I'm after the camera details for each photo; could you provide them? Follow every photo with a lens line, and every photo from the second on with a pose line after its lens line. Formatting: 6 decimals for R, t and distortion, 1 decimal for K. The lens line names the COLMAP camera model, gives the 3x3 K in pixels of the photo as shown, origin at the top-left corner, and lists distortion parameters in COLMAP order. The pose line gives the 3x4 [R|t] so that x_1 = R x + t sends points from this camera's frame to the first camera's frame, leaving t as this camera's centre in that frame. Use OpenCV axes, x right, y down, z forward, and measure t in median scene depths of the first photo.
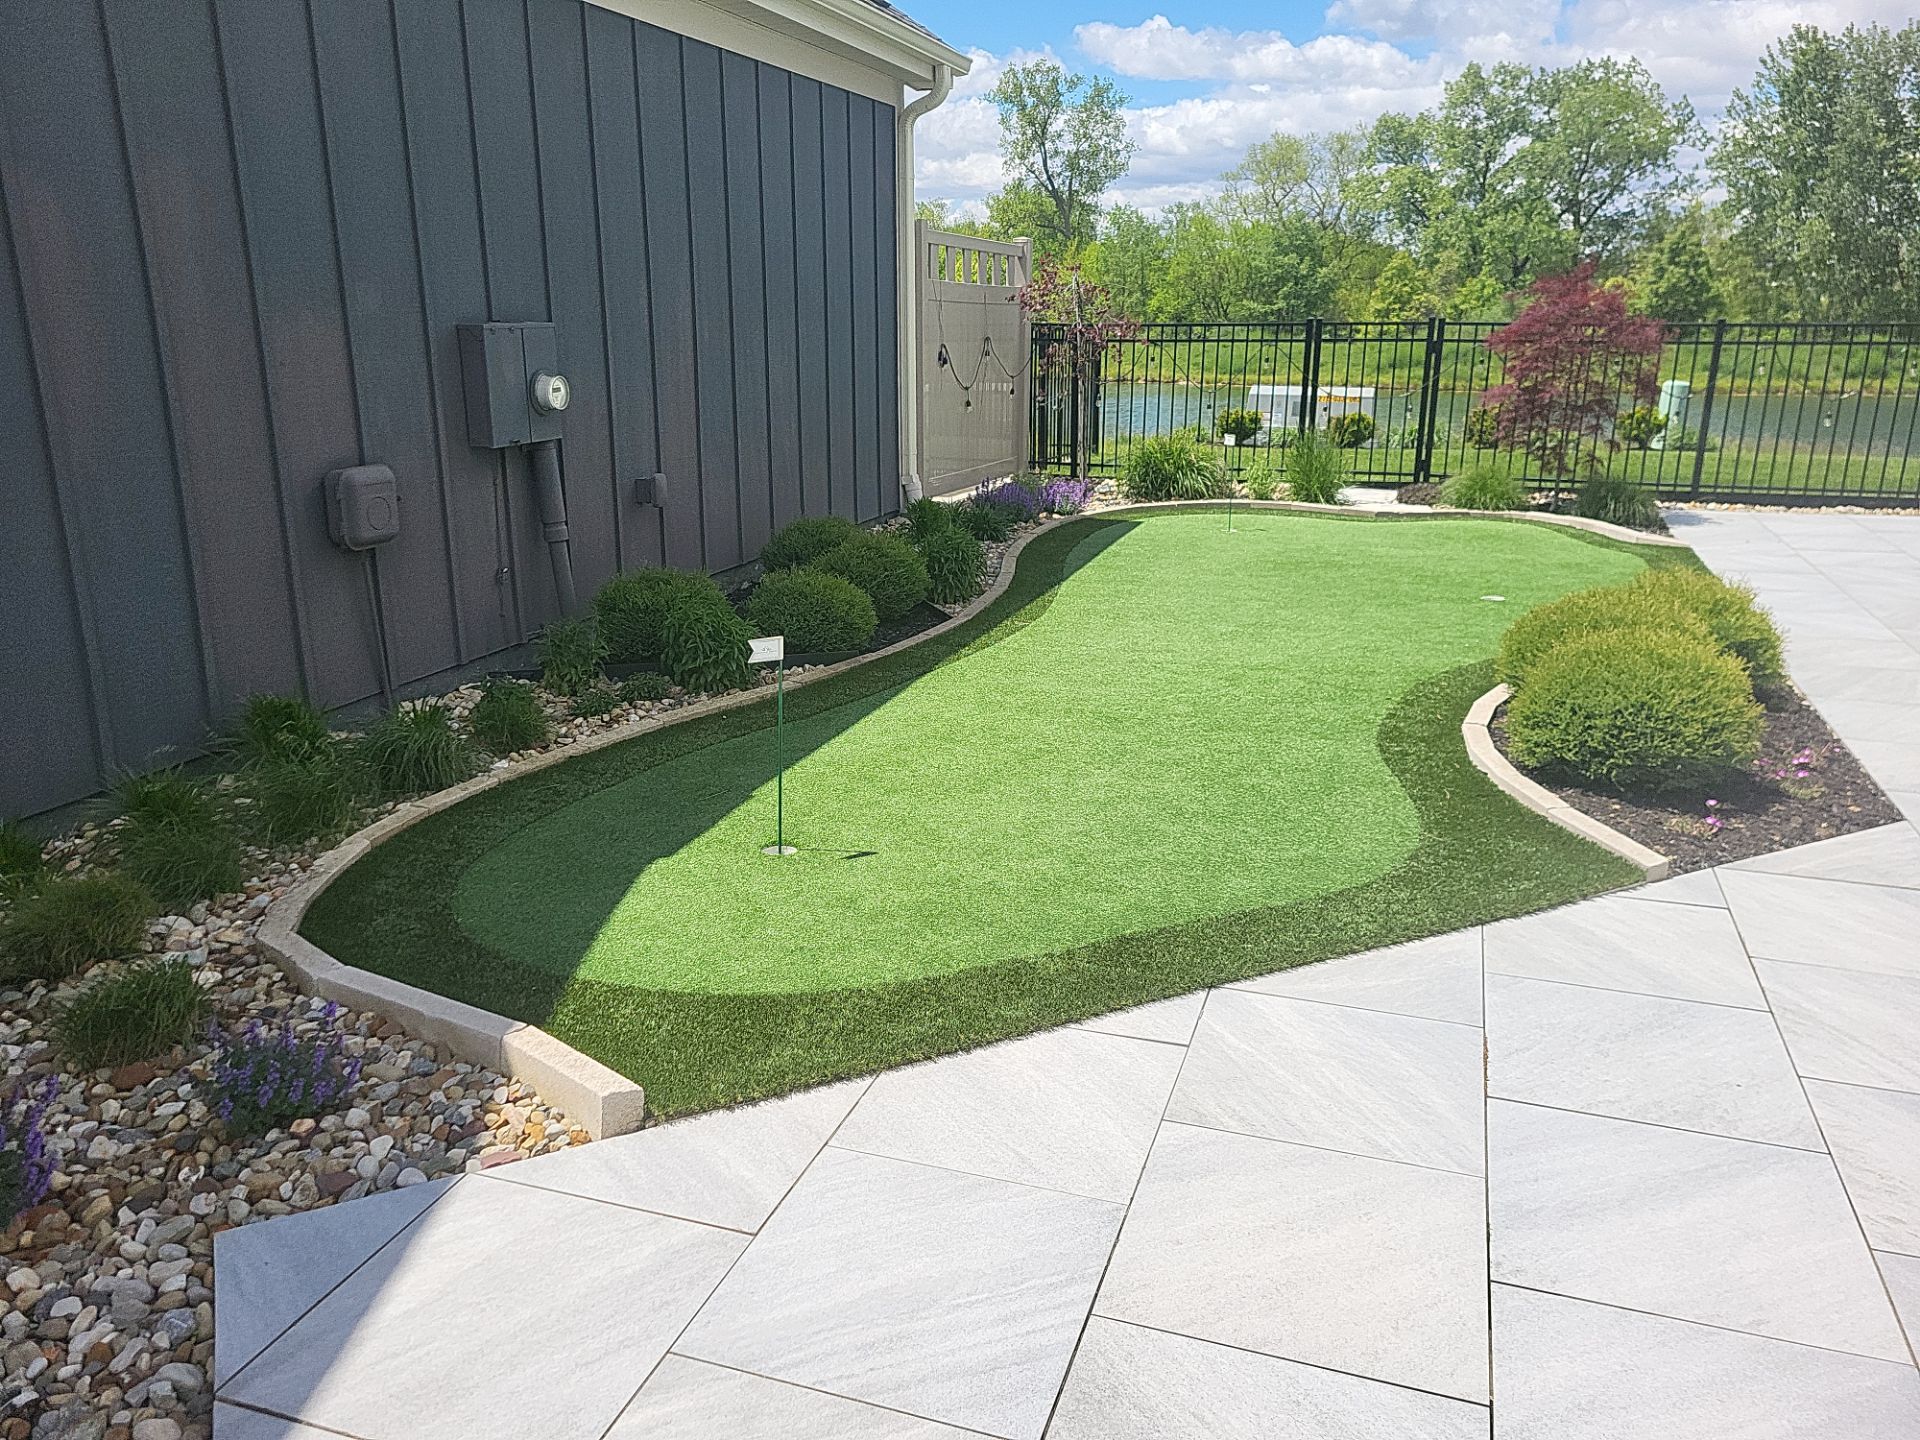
lens RADIAL K [[1440.7, 0, 917.2], [0, 1440.7, 720.2], [0, 0, 1]] dist [0.081939, -0.076171]
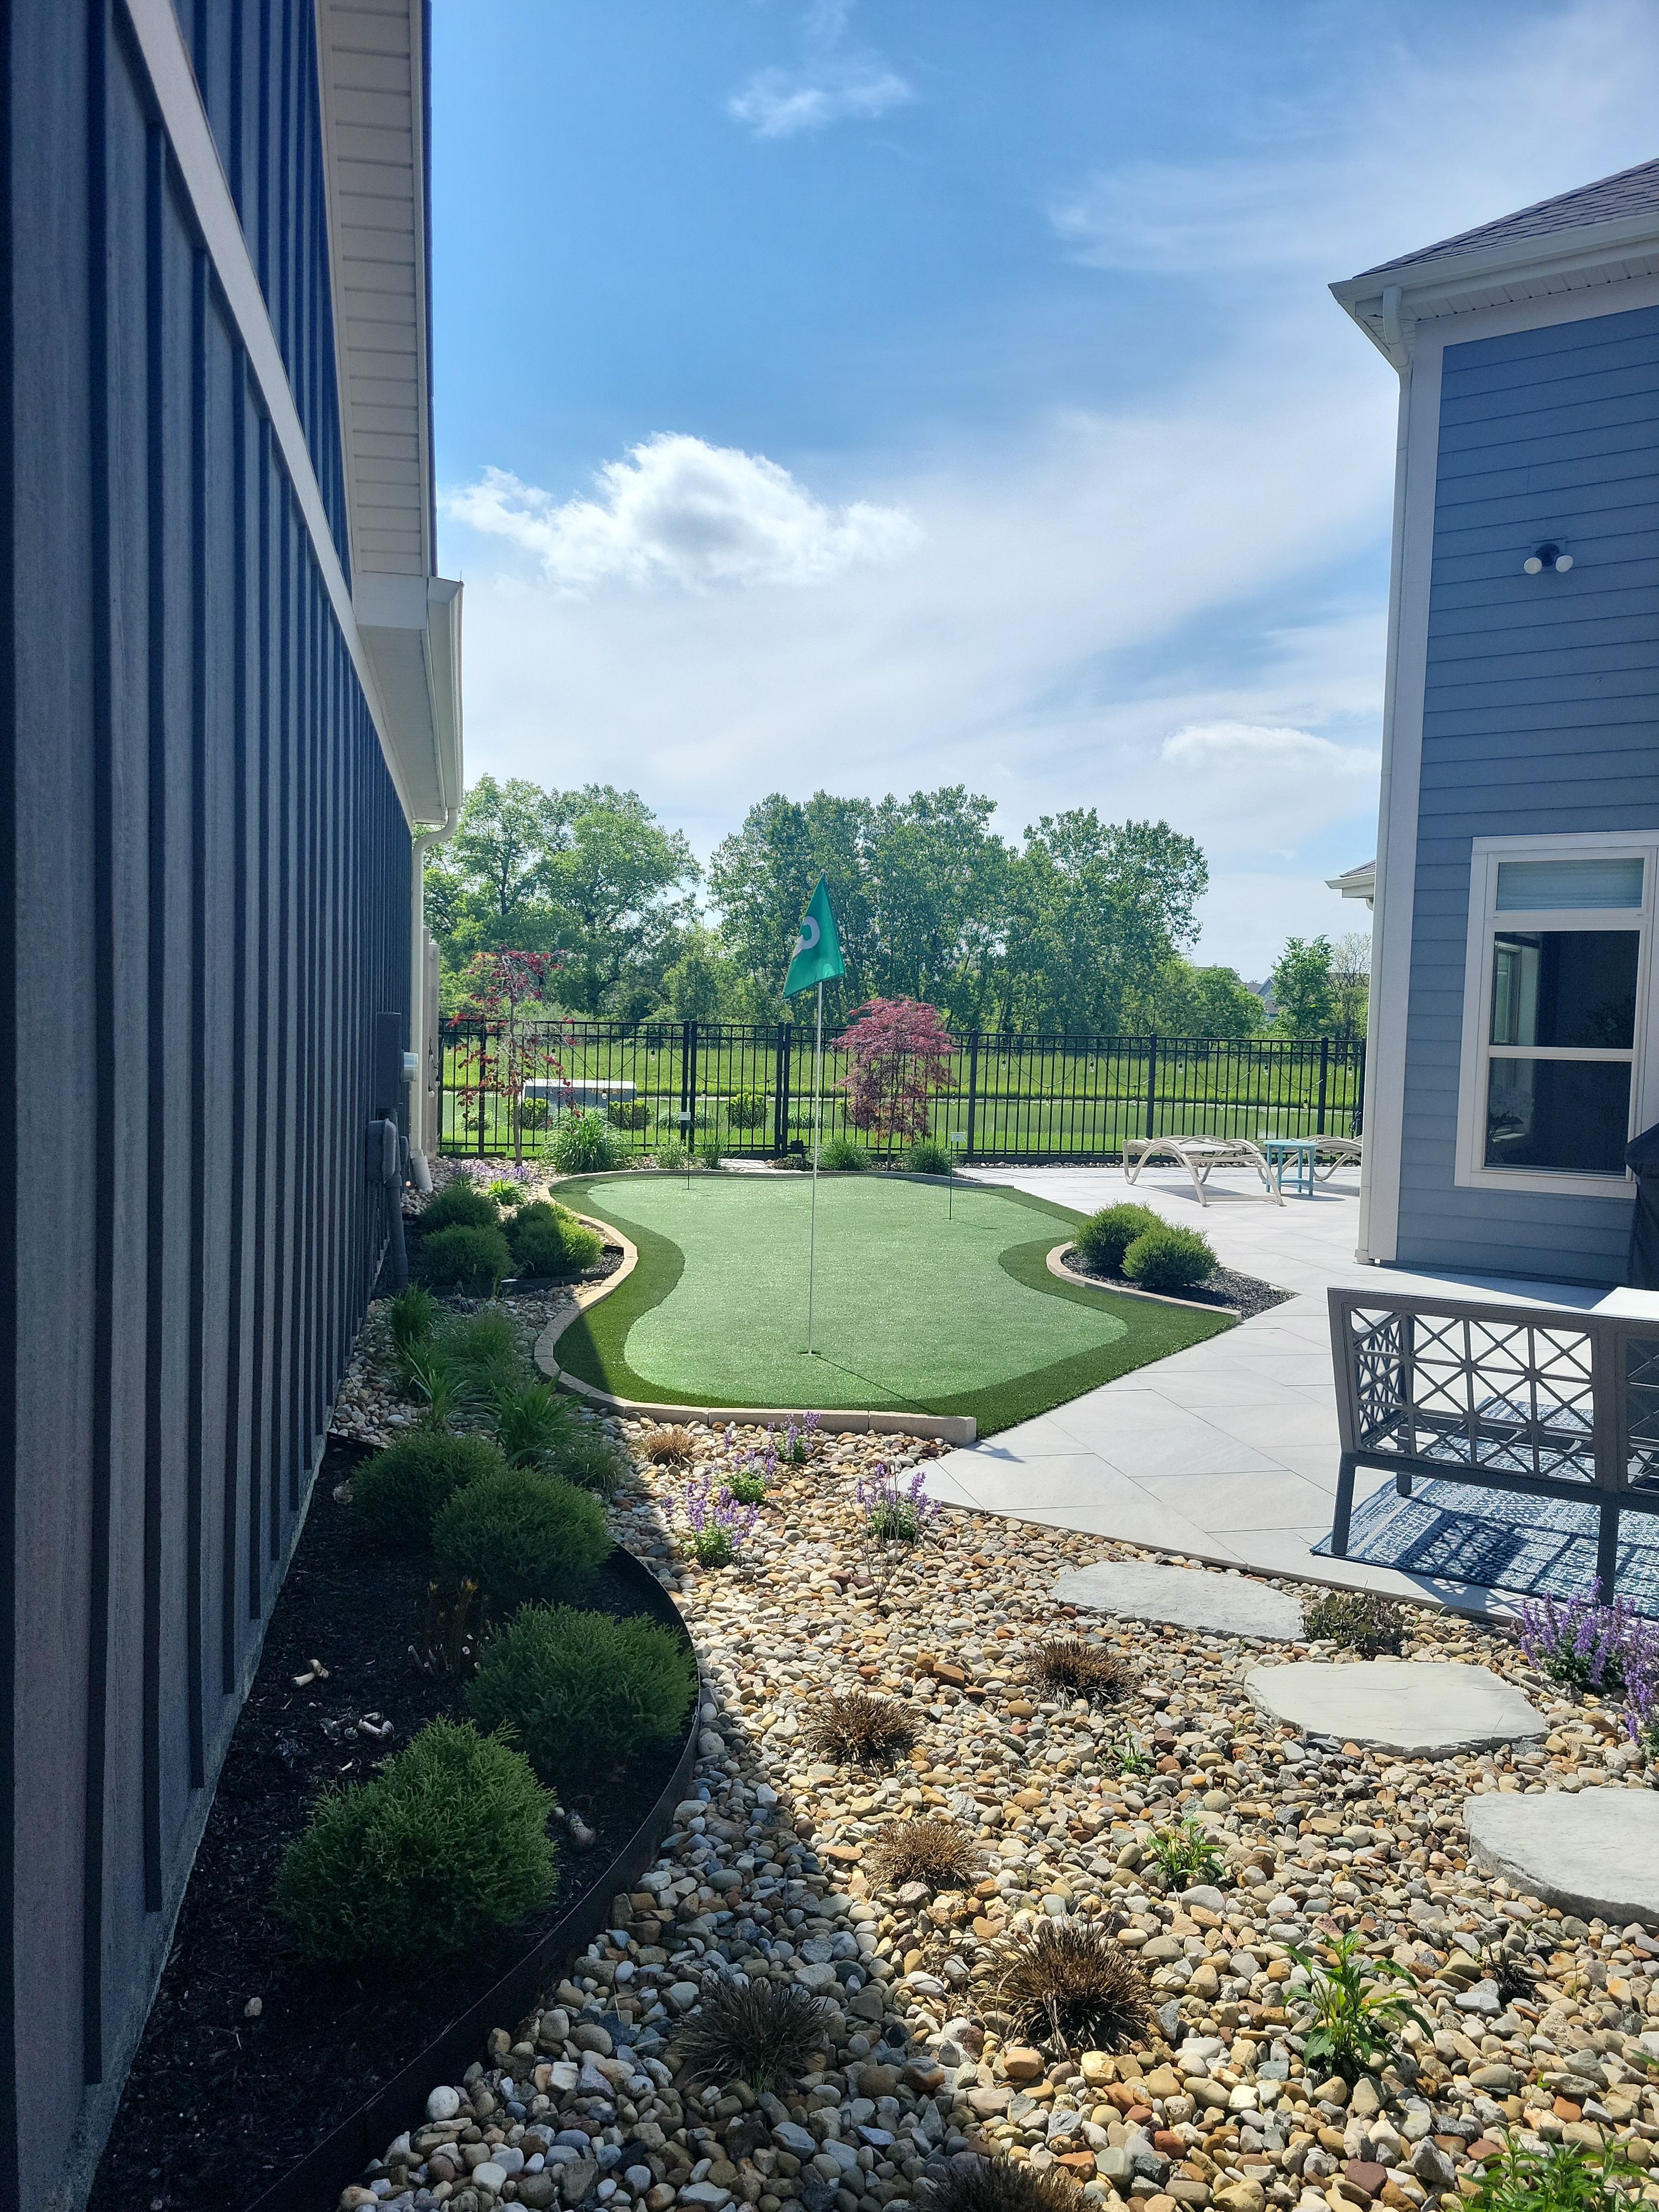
lens RADIAL K [[1708.0, 0, 805.9], [0, 1708.0, 1142.1], [0, 0, 1]] dist [0.001975, -0.001400]
pose [[0.849911, -0.015906, 0.526687, -0.718366], [0.118885, 0.979560, -0.162261, 0.111557], [-0.513340, 0.200522, 0.834429, -0.370504]]
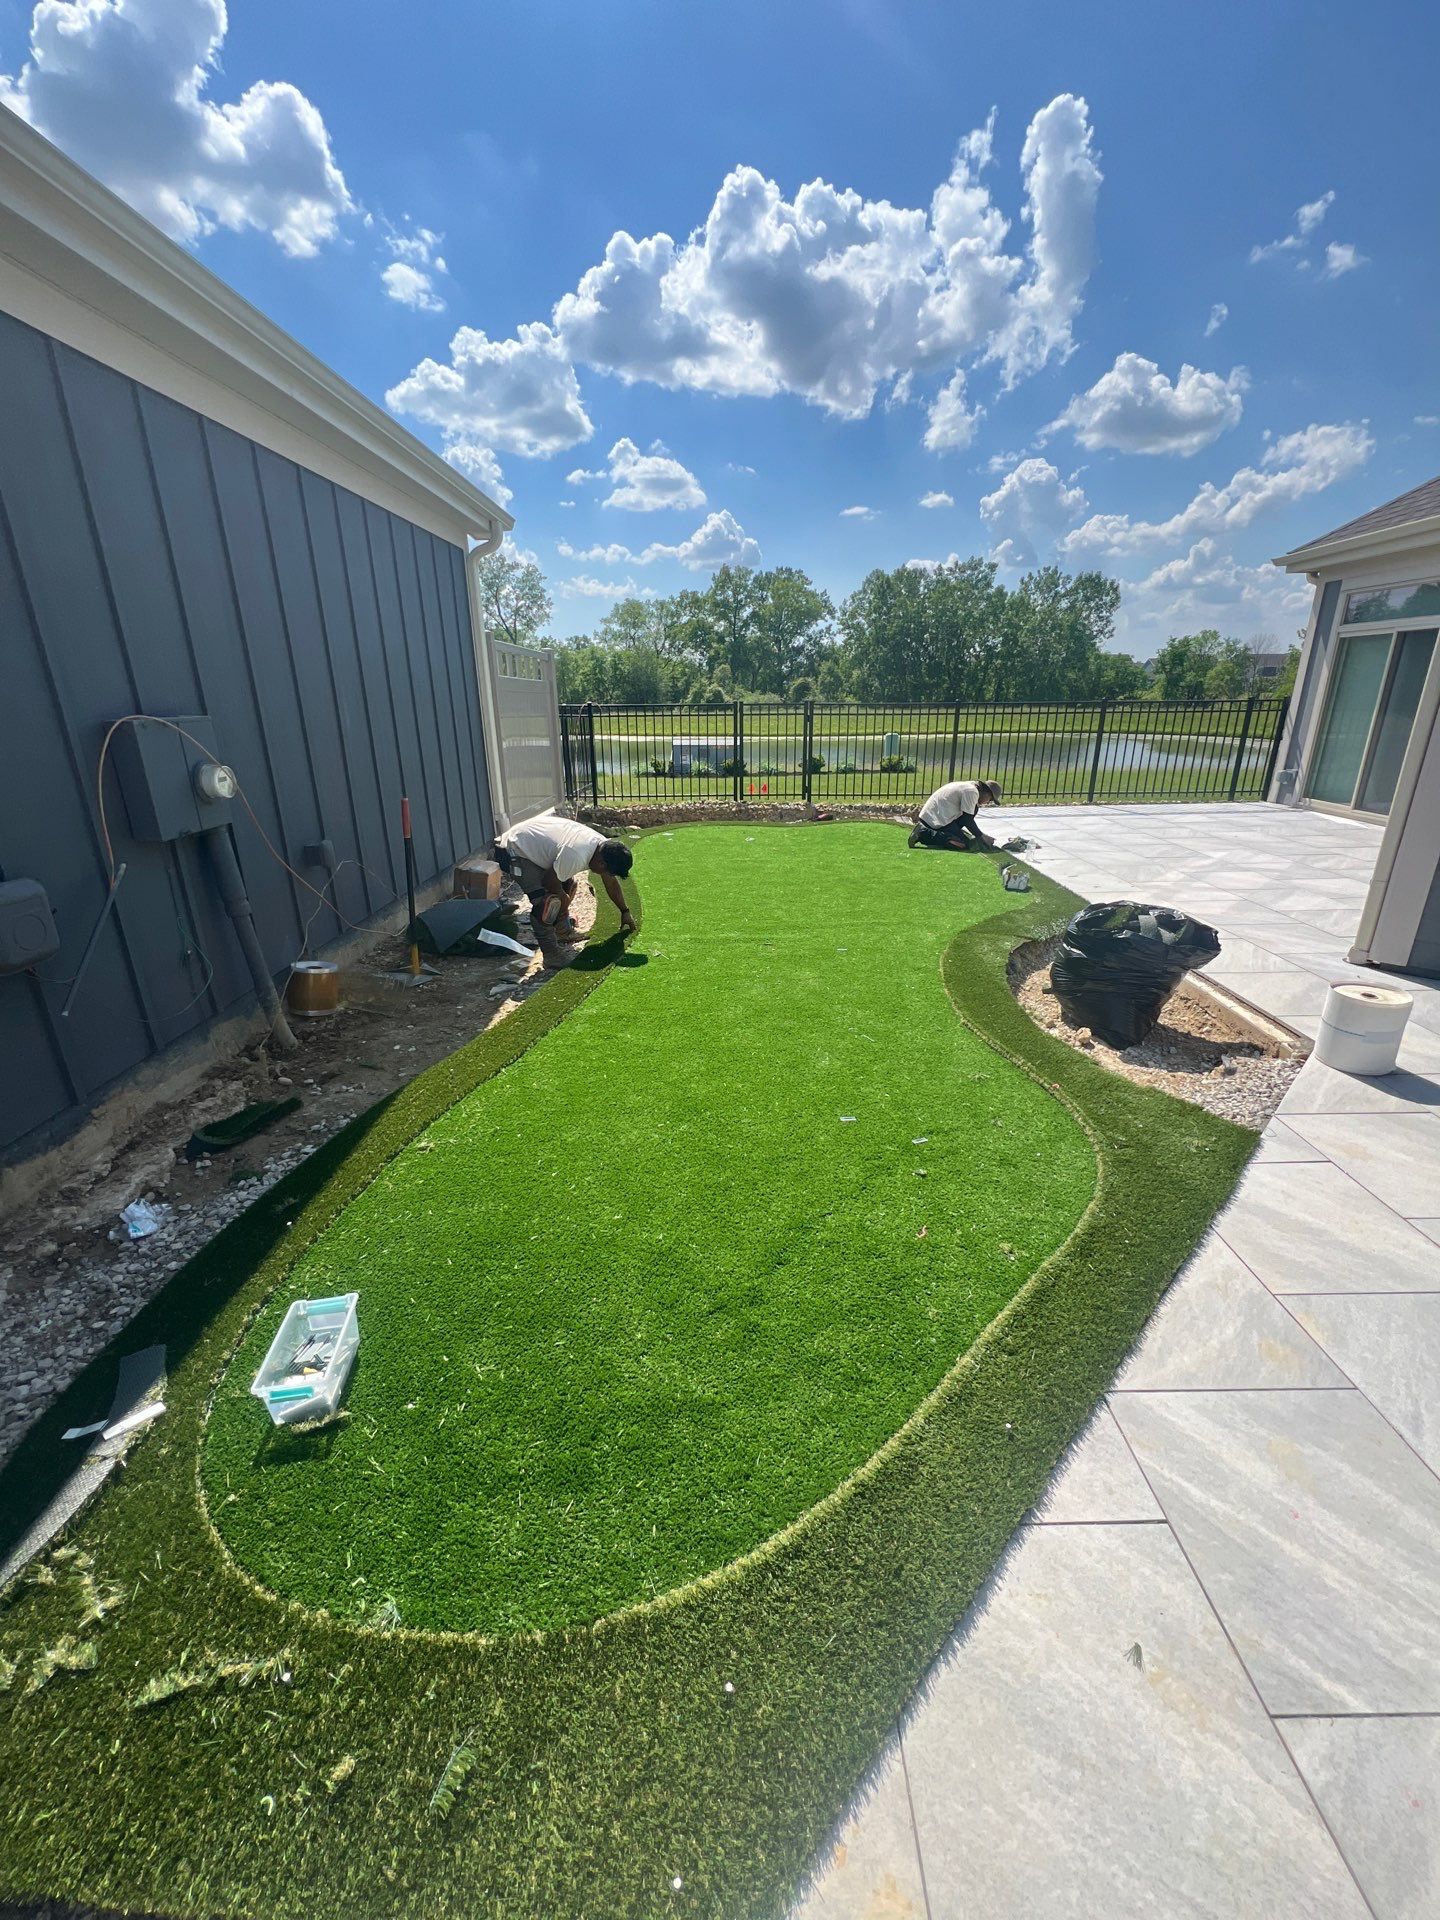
lens RADIAL K [[770.6, 0, 723.7], [0, 770.6, 961.2], [0, 0, 1]] dist [-0.000020, -0.000003]
pose [[0.940421, -0.119731, 0.318233, -0.097932], [0.101356, 0.992113, 0.073751, -0.099294], [-0.324553, -0.037103, 0.945139, 0.340751]]
